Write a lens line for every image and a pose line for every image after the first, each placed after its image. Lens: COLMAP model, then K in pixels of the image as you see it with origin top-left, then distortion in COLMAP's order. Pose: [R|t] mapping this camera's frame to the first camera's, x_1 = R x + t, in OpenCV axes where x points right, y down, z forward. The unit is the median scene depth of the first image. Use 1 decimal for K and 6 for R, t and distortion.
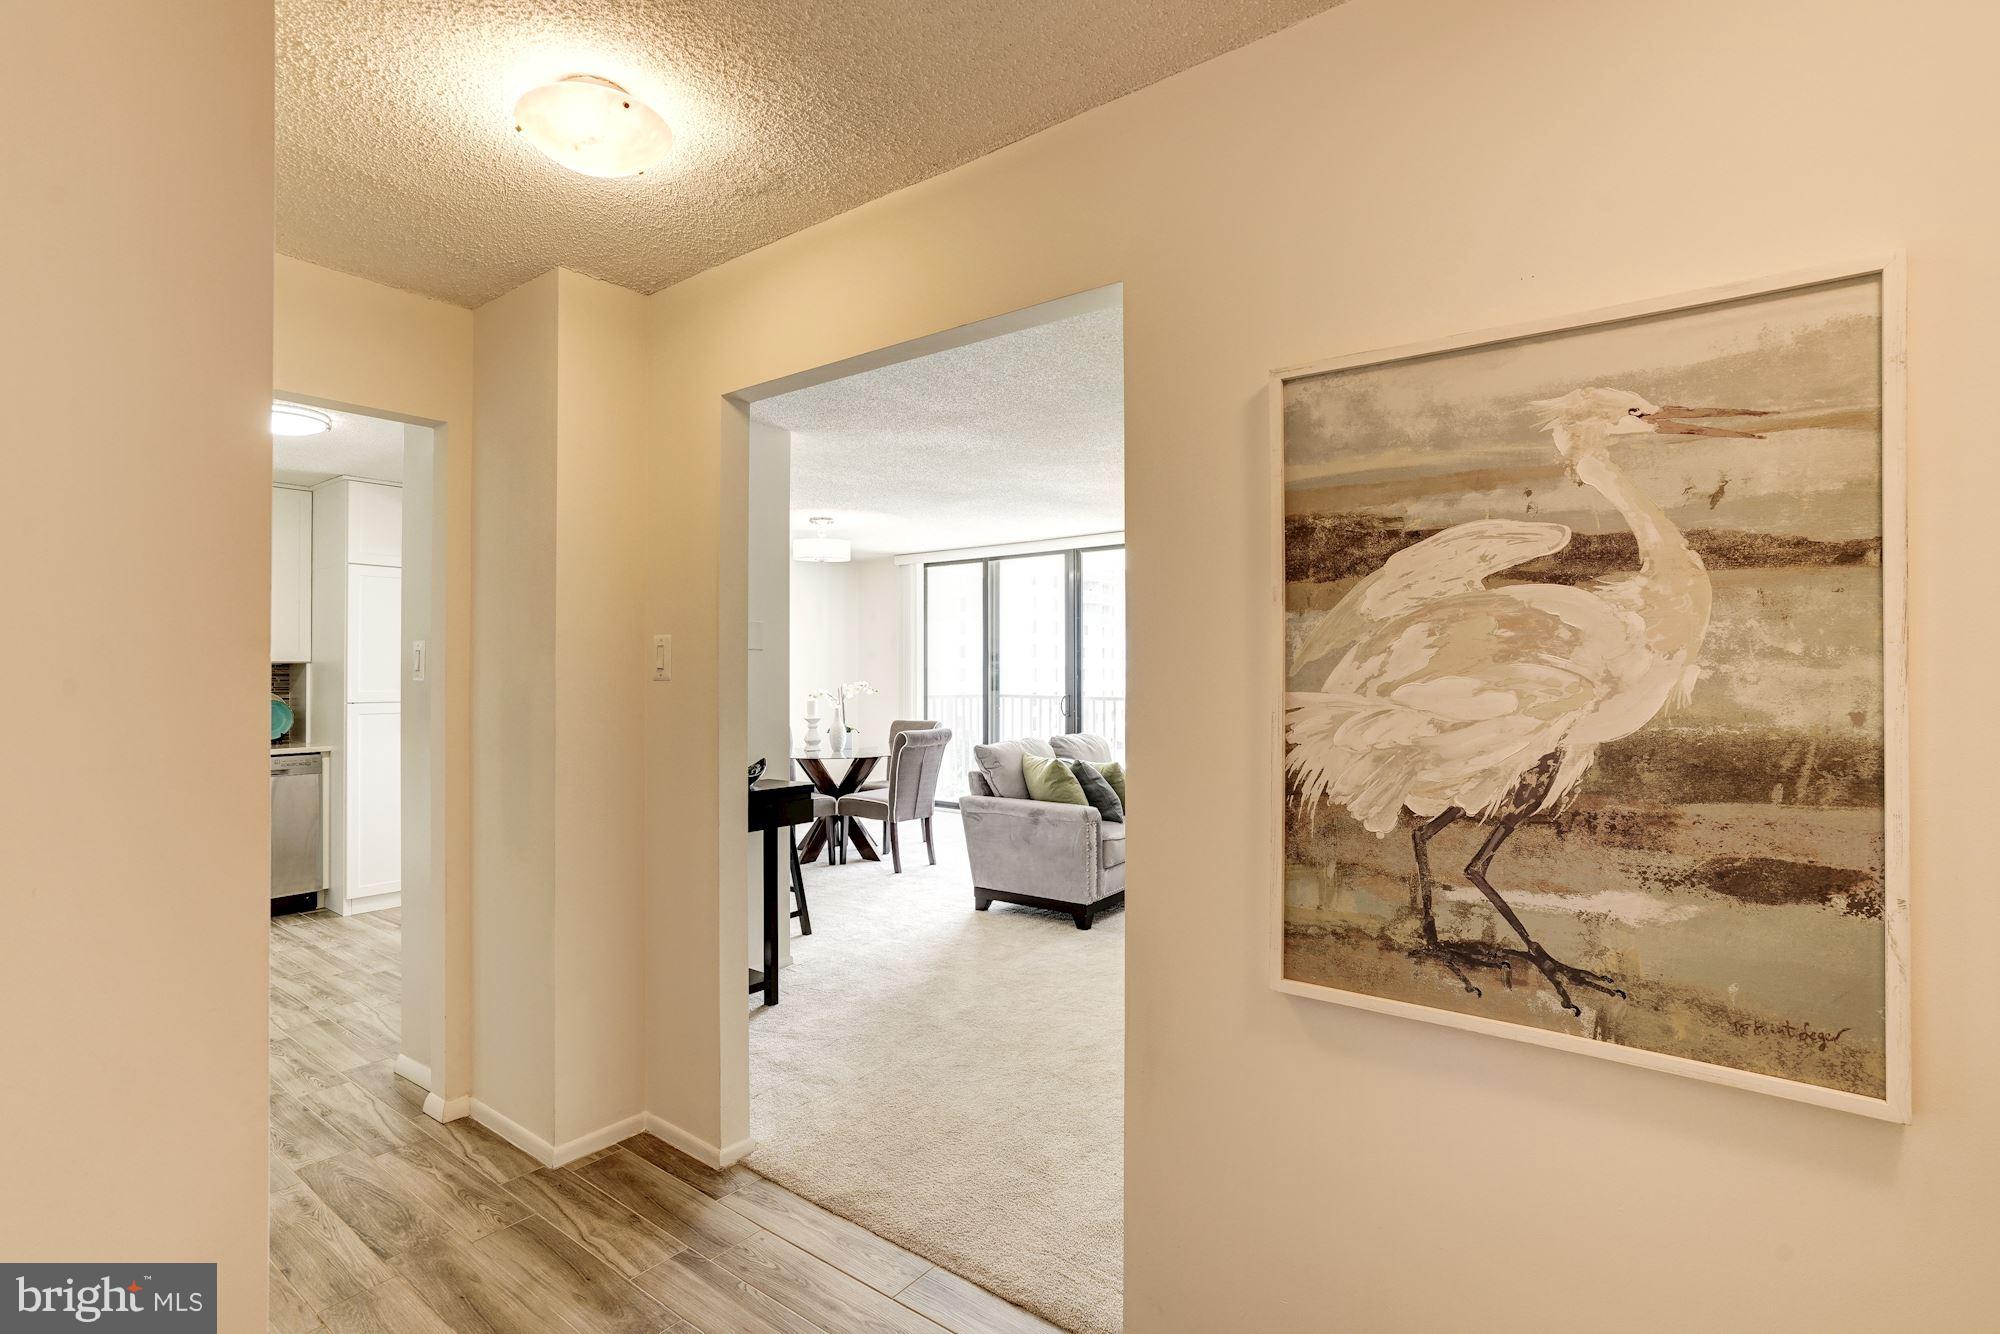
lens RADIAL K [[958.6, 0, 1001.7], [0, 958.6, 685.8], [0, 0, 1]] dist [-0.030818, 0.020834]
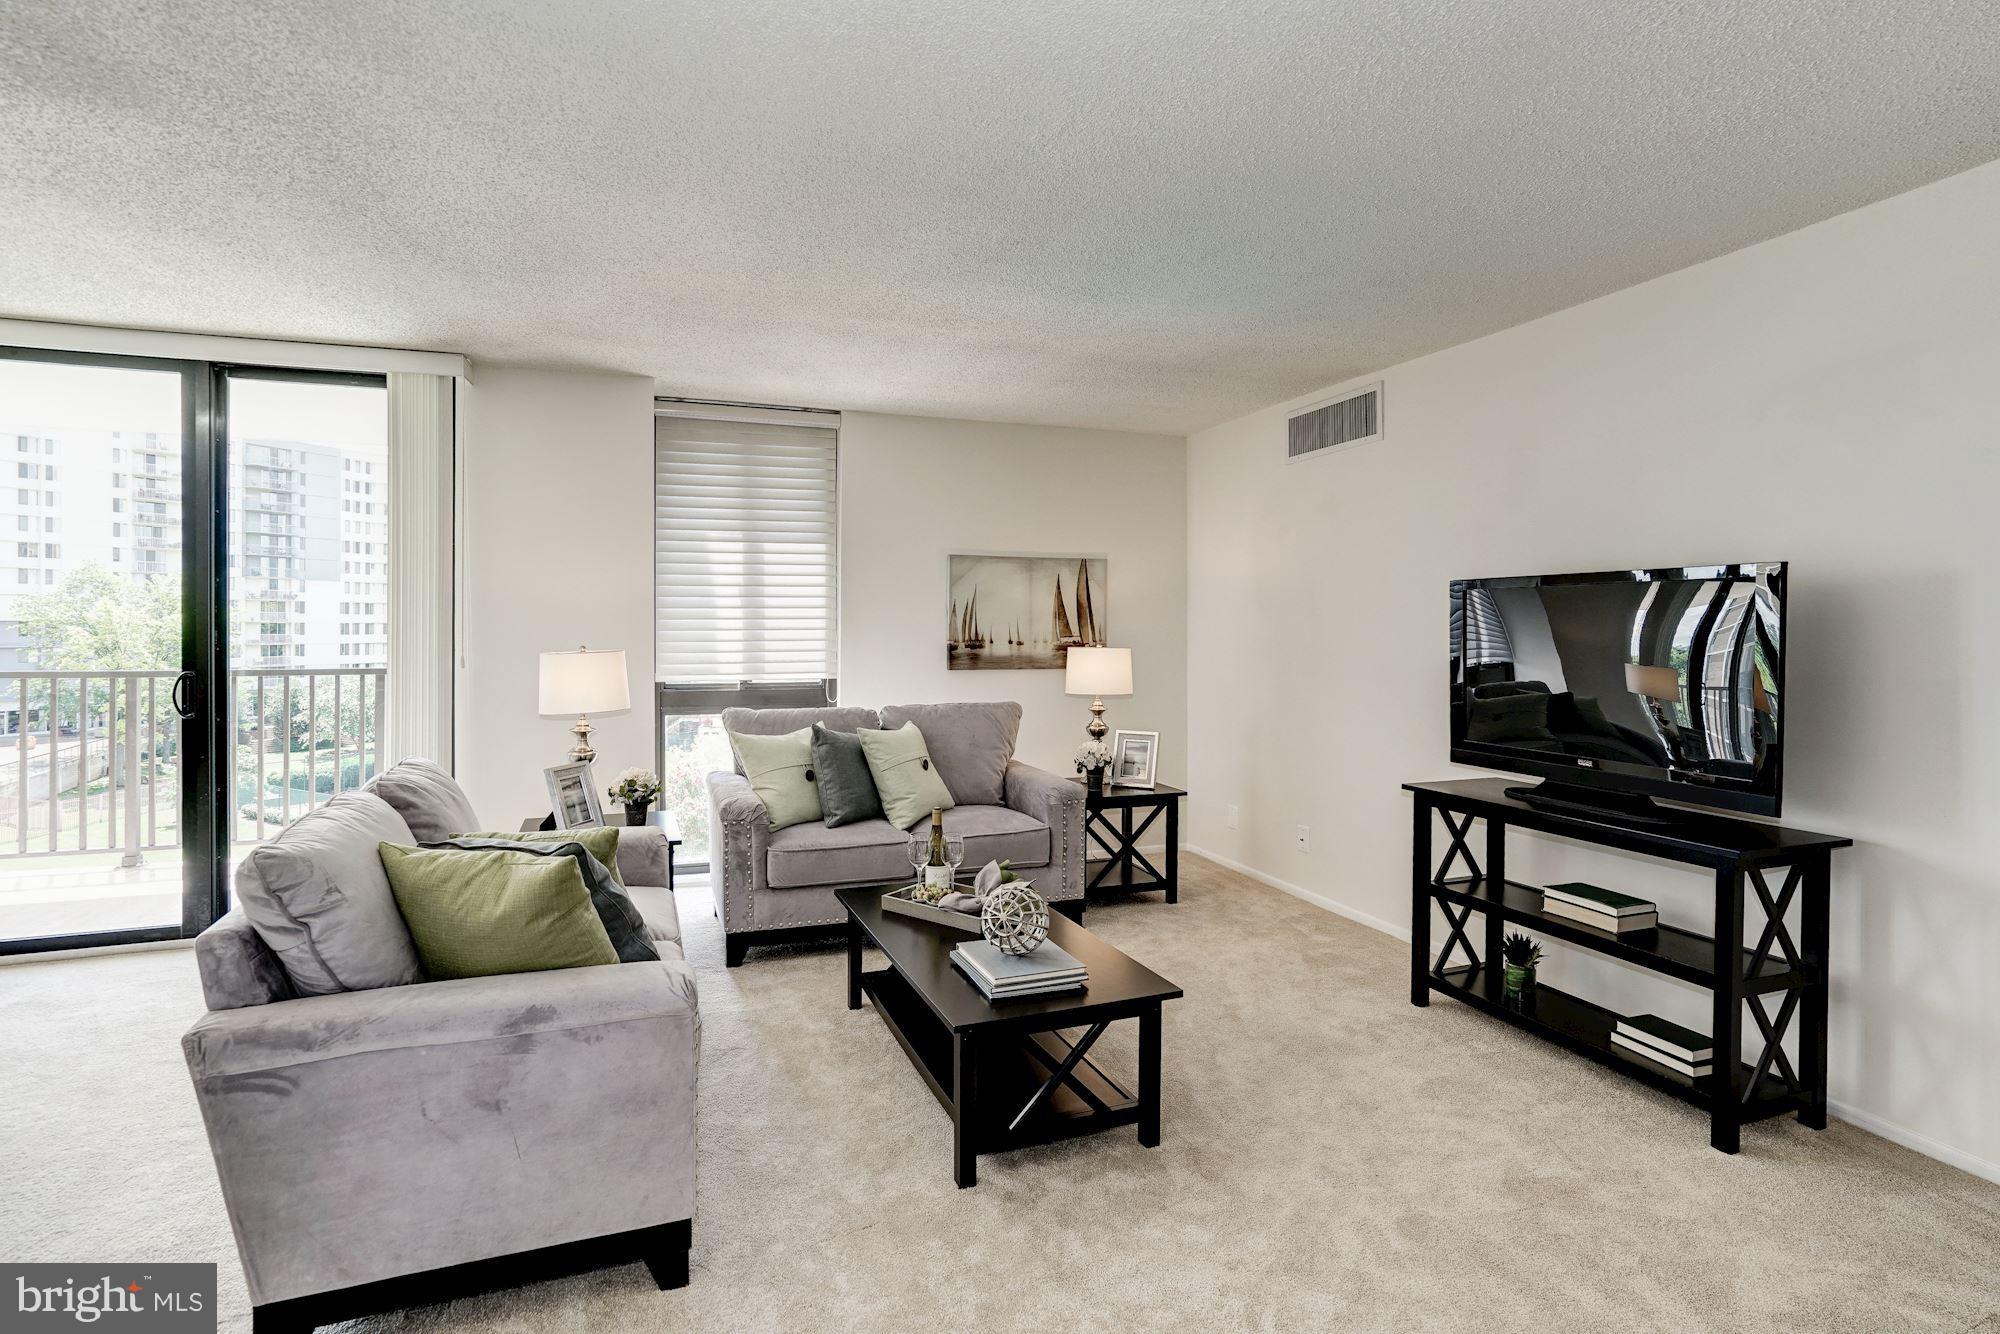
lens RADIAL K [[963.8, 0, 1015.5], [0, 963.8, 626.1], [0, 0, 1]] dist [-0.004794, 0.000463]
pose [[0.557205, 0.002658, 0.830371, -0.148017], [0.008344, 0.999926, -0.008800, -0.007592], [-0.830333, 0.011832, 0.557141, 0.602723]]
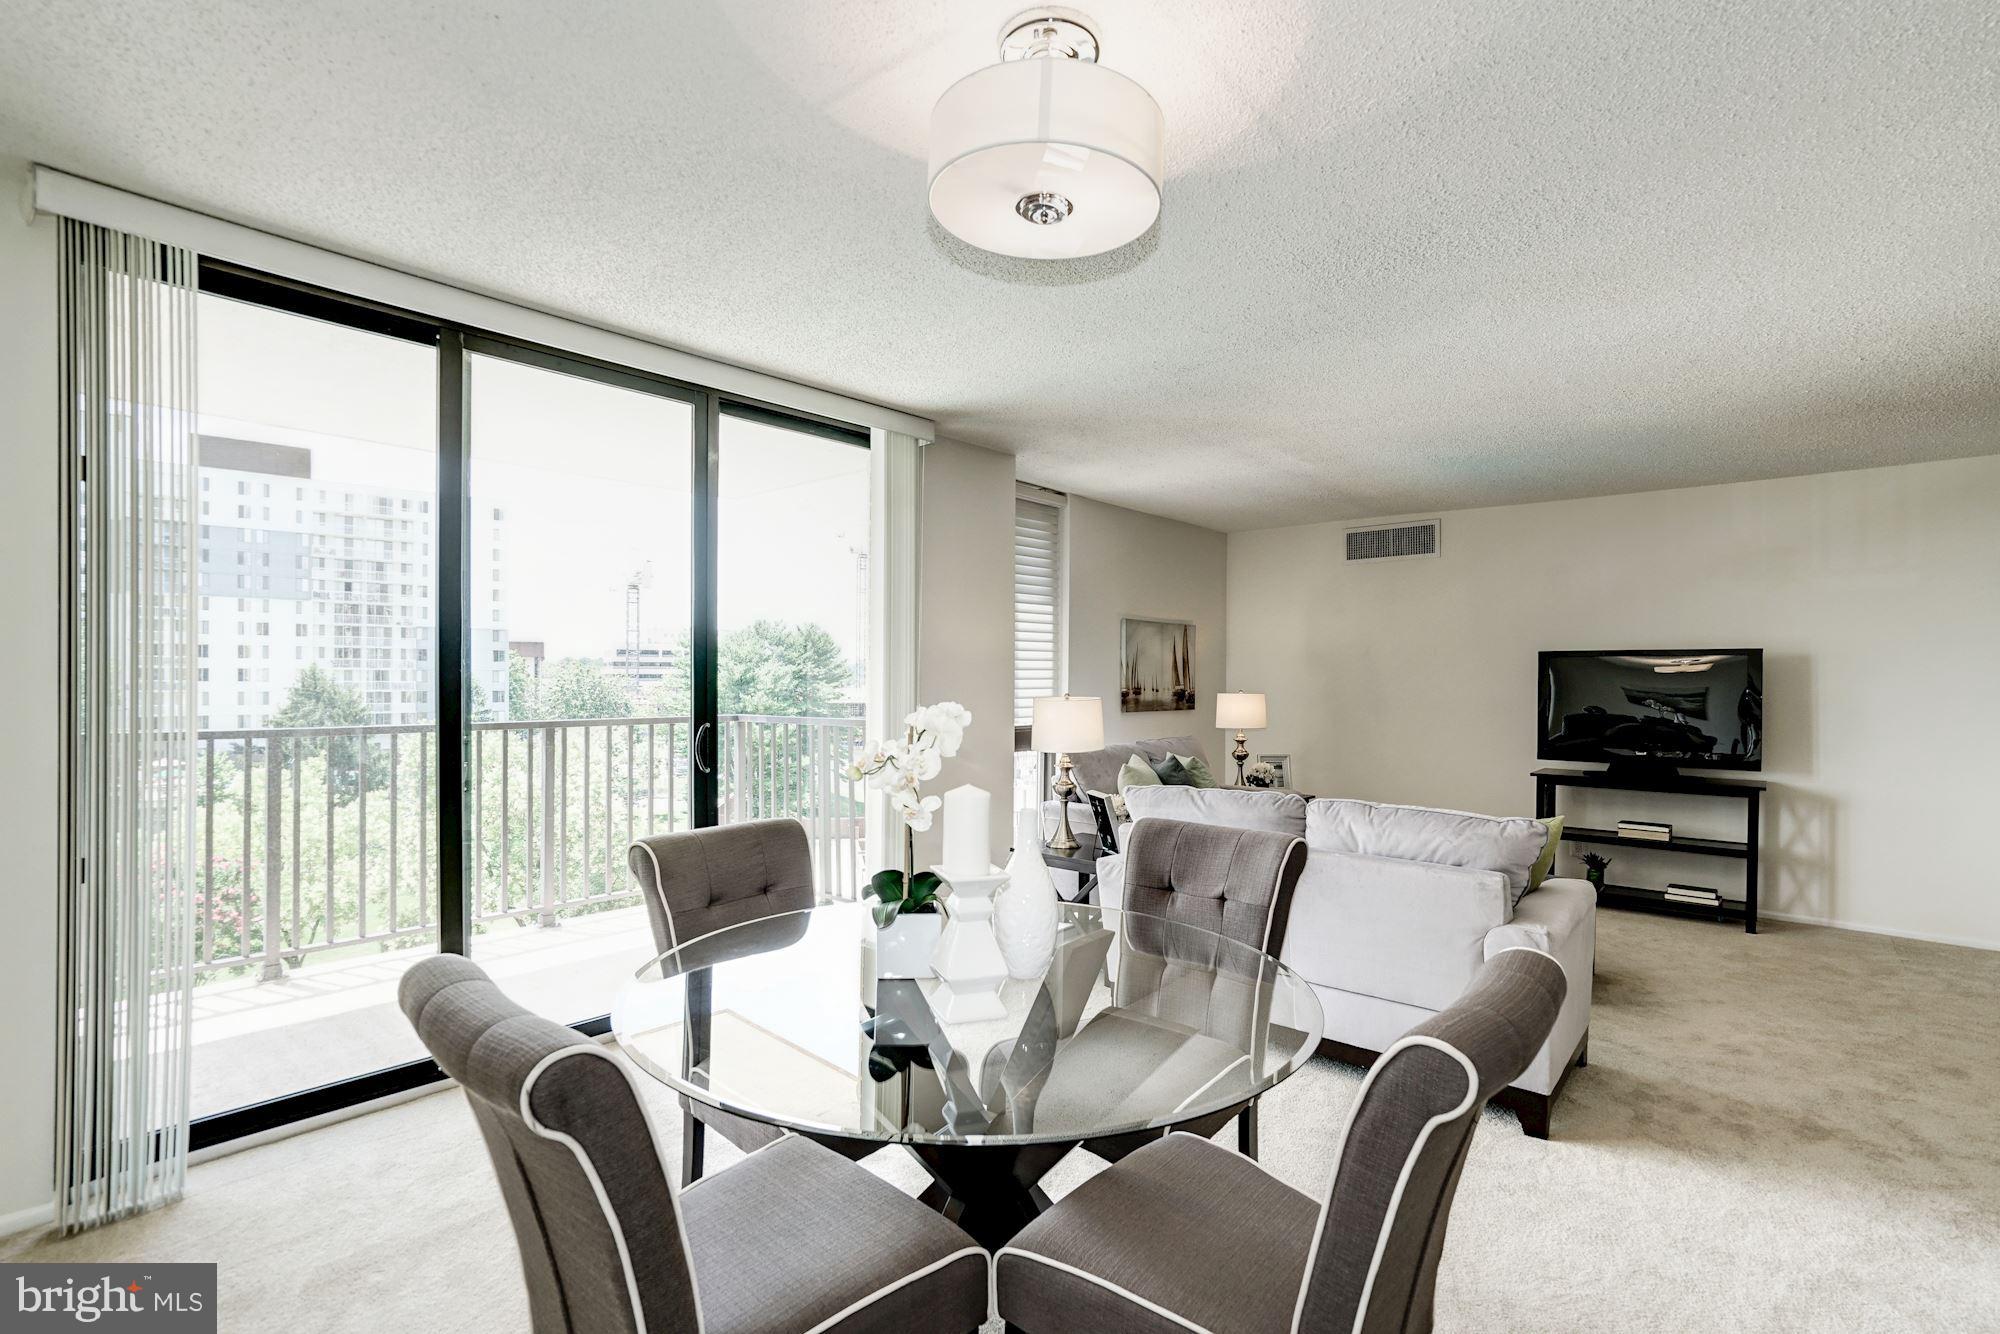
lens RADIAL K [[958.6, 0, 1001.7], [0, 958.6, 685.8], [0, 0, 1]] dist [-0.030818, 0.020834]
pose [[0.062436, -0.006589, 0.998027, -0.571047], [0.004189, 0.999971, 0.006340, -0.013379], [-0.998040, 0.003785, 0.062461, 1.277330]]
